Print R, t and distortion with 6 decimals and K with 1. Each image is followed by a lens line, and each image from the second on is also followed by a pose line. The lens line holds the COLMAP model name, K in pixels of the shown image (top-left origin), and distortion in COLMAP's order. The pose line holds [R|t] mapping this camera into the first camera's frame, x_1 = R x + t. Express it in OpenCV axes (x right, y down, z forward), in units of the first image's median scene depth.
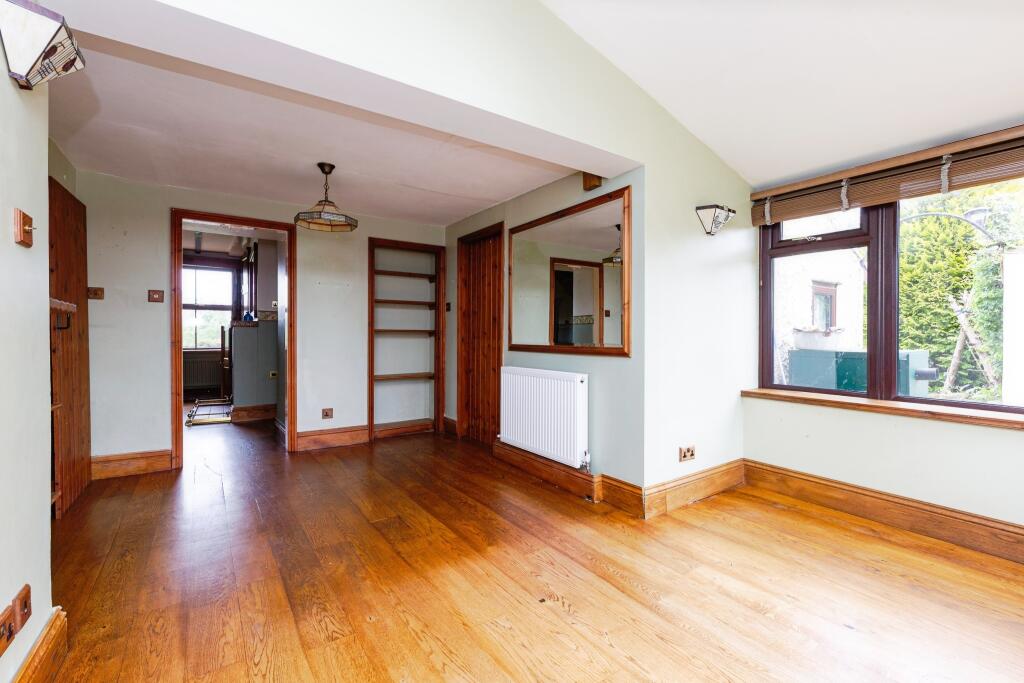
lens RADIAL K [[440.9, 0, 518.7], [0, 440.9, 336.0], [0, 0, 1]] dist [-0.000912, -0.000788]
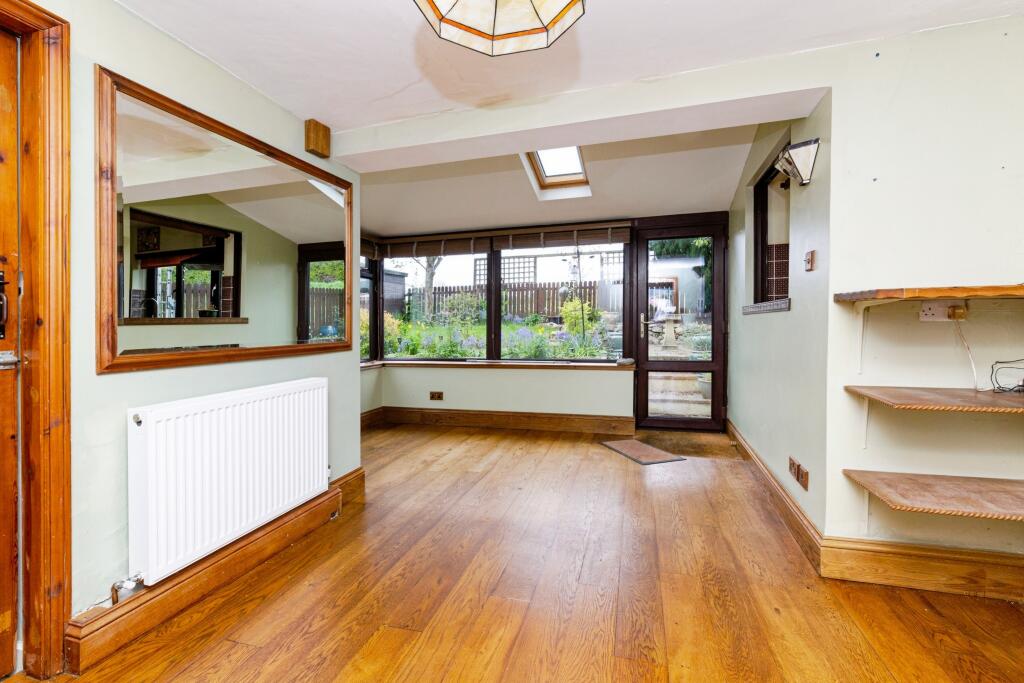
lens RADIAL K [[440.9, 0, 515.8], [0, 440.9, 333.7], [0, 0, 1]] dist [-0.000912, -0.000788]
pose [[-0.632214, -0.006107, 0.774770, -0.803366], [0.012908, 0.999747, 0.018413, -0.005221], [-0.774686, 0.021642, -0.631975, 1.361673]]
